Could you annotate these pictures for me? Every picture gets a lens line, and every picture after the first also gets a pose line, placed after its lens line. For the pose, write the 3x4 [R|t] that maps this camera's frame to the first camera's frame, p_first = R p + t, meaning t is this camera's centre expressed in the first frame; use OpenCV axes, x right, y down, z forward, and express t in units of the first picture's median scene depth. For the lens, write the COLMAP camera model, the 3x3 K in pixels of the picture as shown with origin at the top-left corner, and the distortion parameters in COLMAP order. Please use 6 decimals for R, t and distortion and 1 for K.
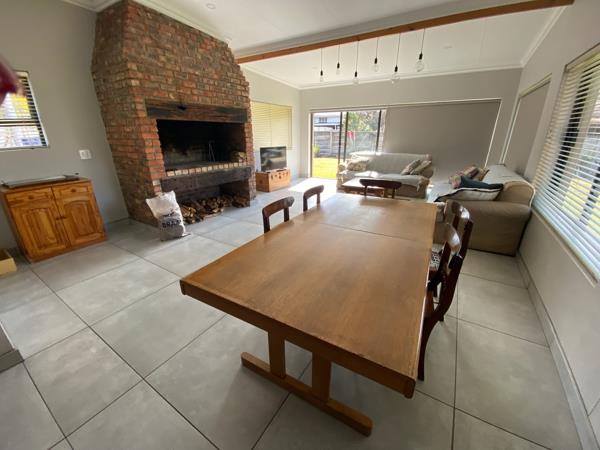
lens RADIAL K [[245.3, 0, 300.0], [0, 245.3, 225.0], [0, 0, 1]] dist [0.016715, -0.018184]
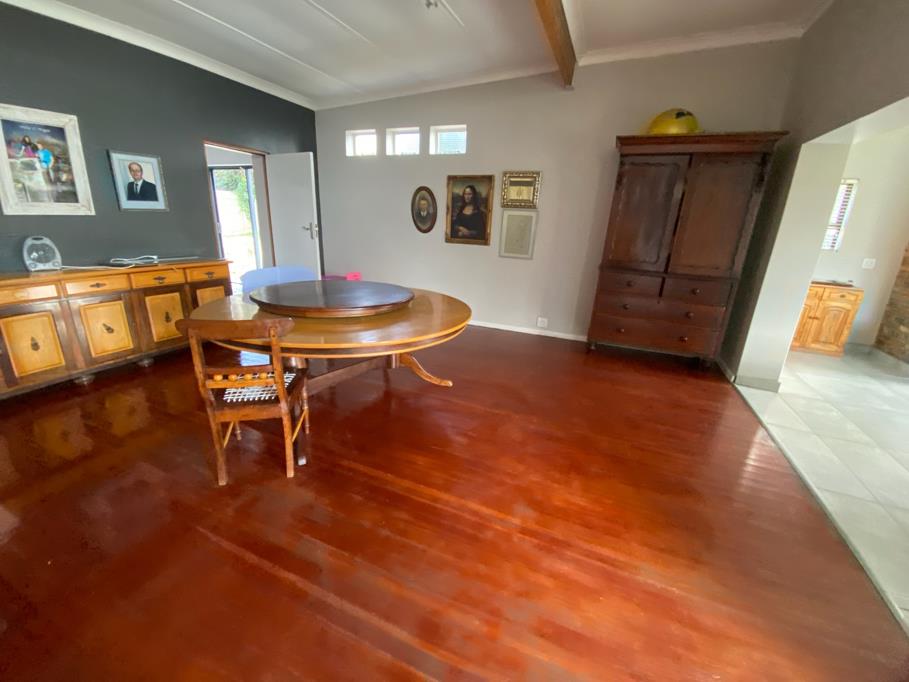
lens RADIAL K [[371.6, 0, 454.5], [0, 371.6, 341.0], [0, 0, 1]] dist [0.016715, -0.018184]
pose [[0.174581, 0.304515, -0.936372, 0.222954], [-0.389889, 0.894625, 0.218247, 0.279948], [0.904161, 0.326980, 0.274912, -0.691051]]
